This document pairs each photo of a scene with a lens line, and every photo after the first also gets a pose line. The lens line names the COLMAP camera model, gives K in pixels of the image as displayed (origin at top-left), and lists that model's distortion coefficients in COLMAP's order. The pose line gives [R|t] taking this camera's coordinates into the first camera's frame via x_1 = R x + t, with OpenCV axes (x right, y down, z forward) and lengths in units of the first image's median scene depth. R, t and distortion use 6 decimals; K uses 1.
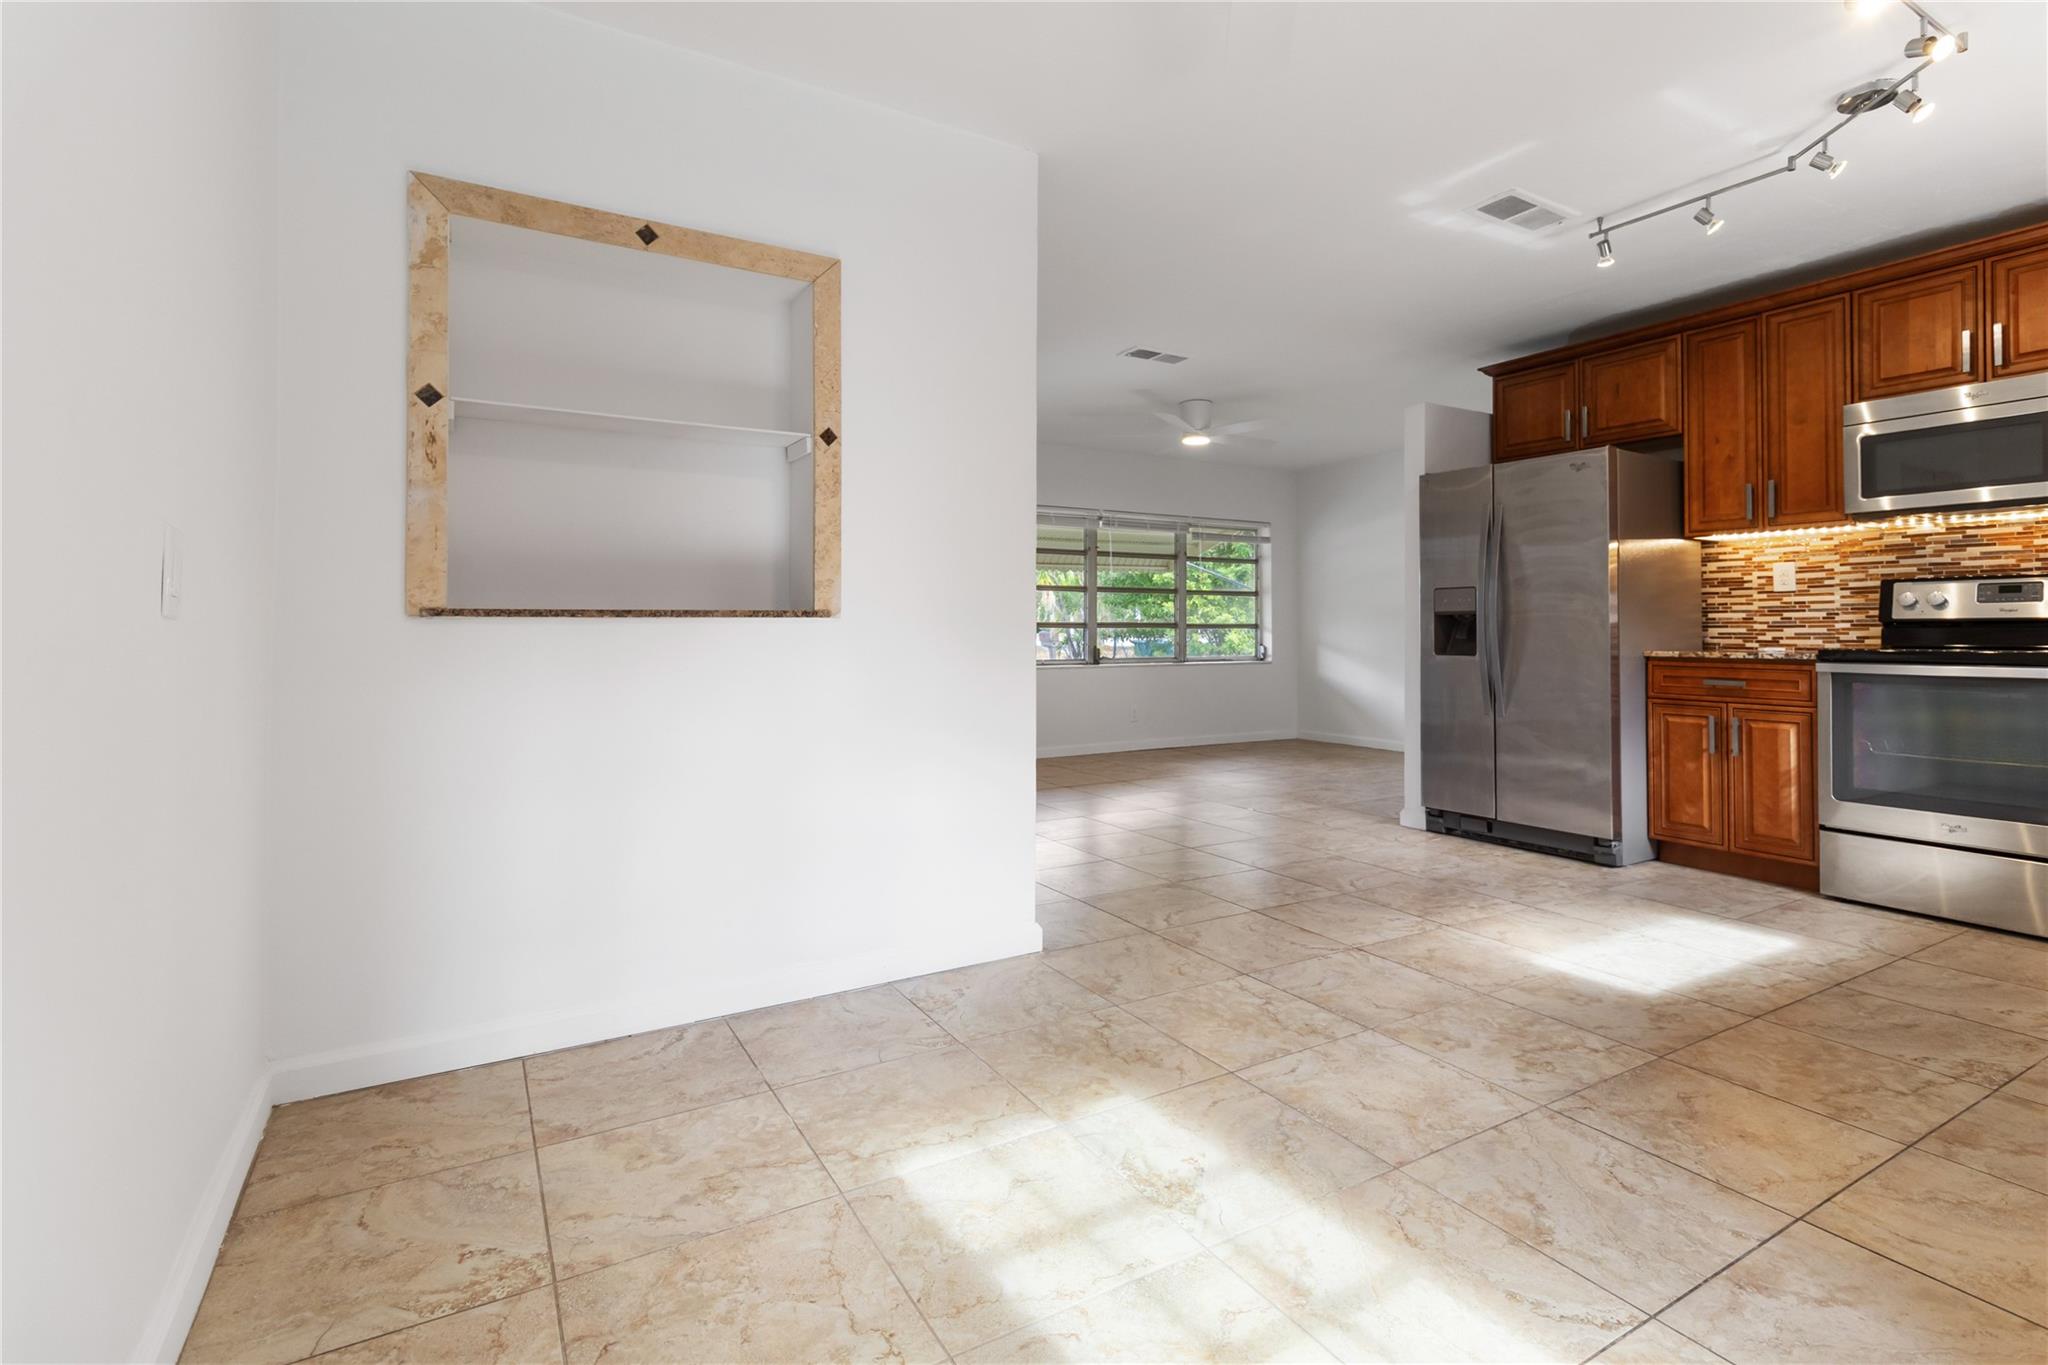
lens RADIAL K [[971.2, 0, 1049.0], [0, 971.2, 618.7], [0, 0, 1]] dist [0.003544, 0.000762]
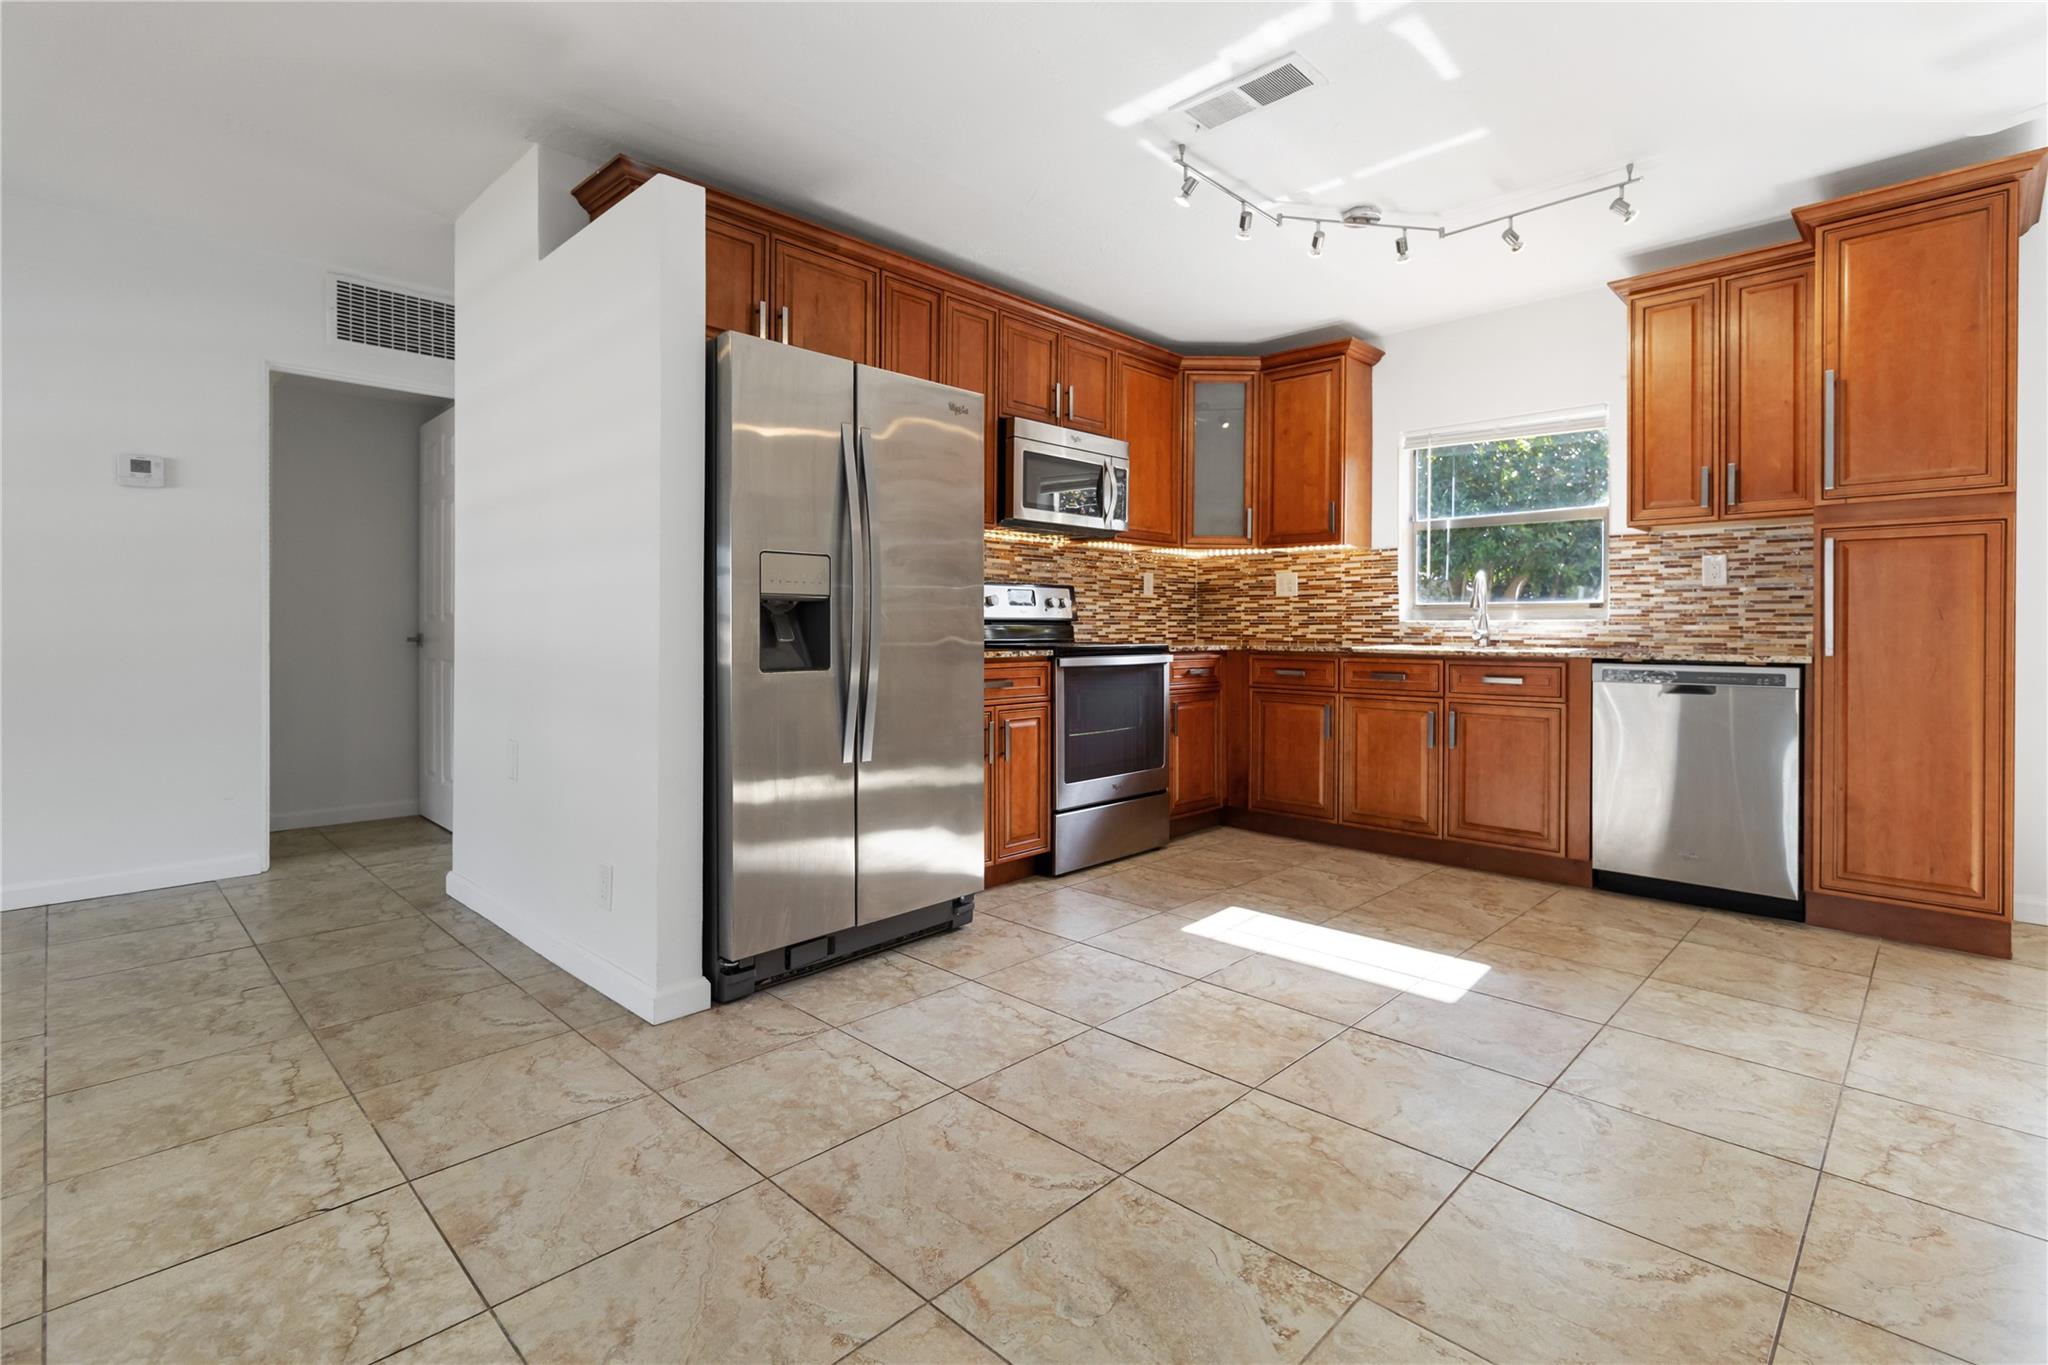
lens RADIAL K [[953.6, 0, 1025.6], [0, 953.6, 634.1], [0, 0, 1]] dist [-0.001566, 0.000139]
pose [[-0.256489, -0.006567, 0.966525, -0.184557], [-0.014202, 0.999895, 0.003025, 0.014506], [-0.966443, -0.012951, -0.256555, 1.167784]]
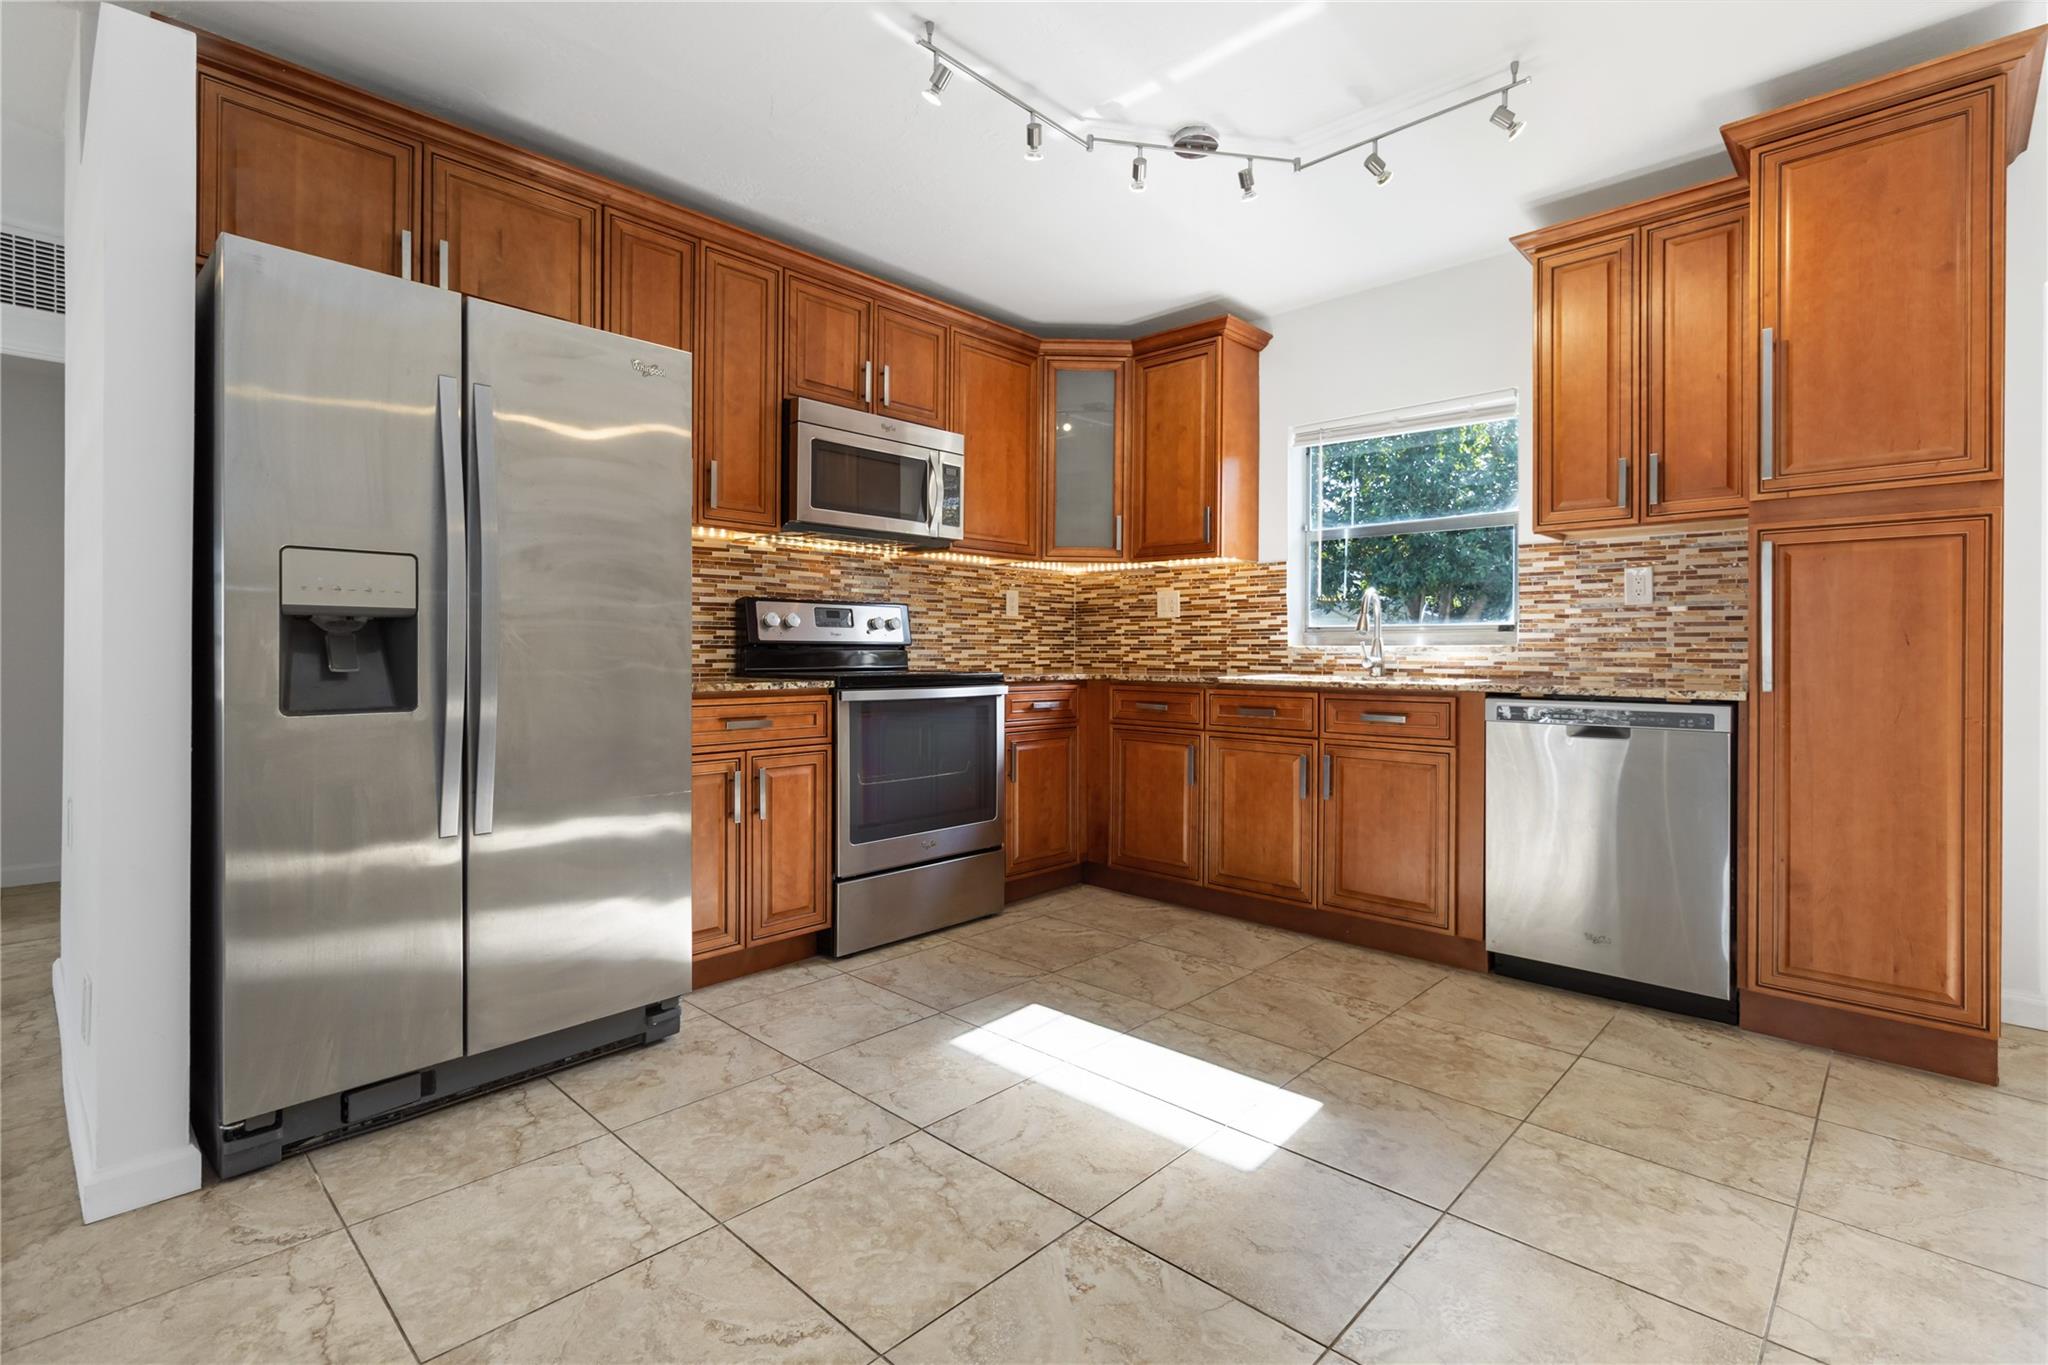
lens RADIAL K [[944.3, 0, 1029.3], [0, 944.3, 655.0], [0, 0, 1]] dist [-0.001481, 0.000253]
pose [[-0.272897, -0.003311, 0.962038, -0.056492], [-0.016250, 0.999867, -0.001168, 0.010483], [-0.961906, -0.015951, -0.272914, 0.958490]]
